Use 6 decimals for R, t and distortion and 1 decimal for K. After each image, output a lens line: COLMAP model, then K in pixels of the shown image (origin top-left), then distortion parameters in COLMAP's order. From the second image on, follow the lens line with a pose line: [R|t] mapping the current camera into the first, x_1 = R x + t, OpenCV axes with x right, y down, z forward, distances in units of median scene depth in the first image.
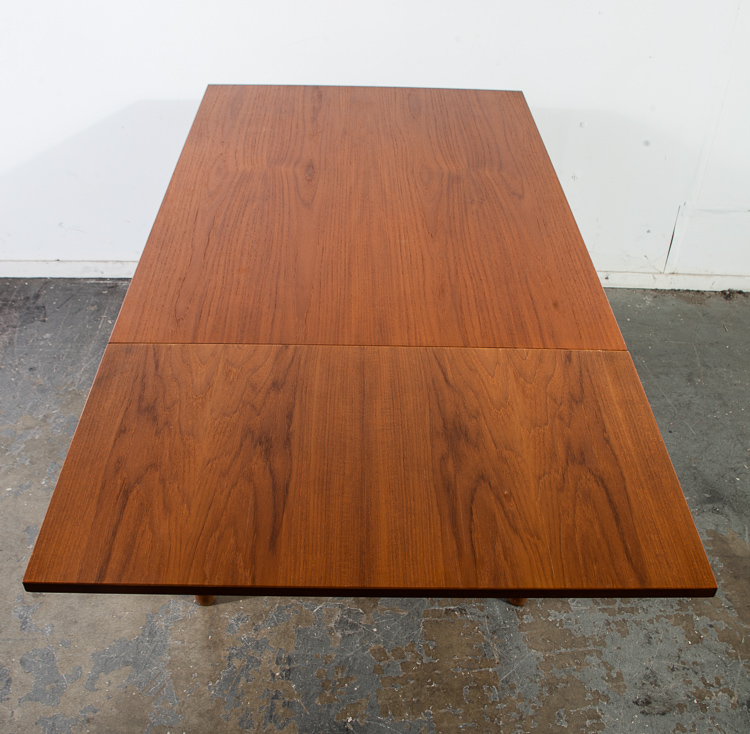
lens RADIAL K [[907.5, 0, 378.3], [0, 907.5, 411.4], [0, 0, 1]] dist [-0.141436, 0.069873]
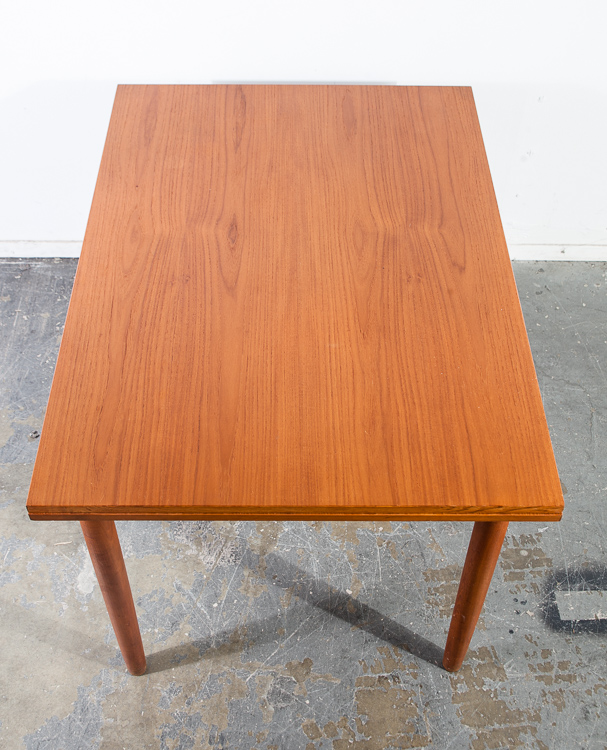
lens RADIAL K [[970.5, 0, 302.7], [0, 970.5, 384.1], [0, 0, 1]] dist [-0.029153, 0.056333]
pose [[0.999770, -0.005302, -0.020785, 0.015292], [0.008621, 0.986591, 0.162986, -0.283466], [0.019642, -0.163128, 0.986409, -0.003477]]
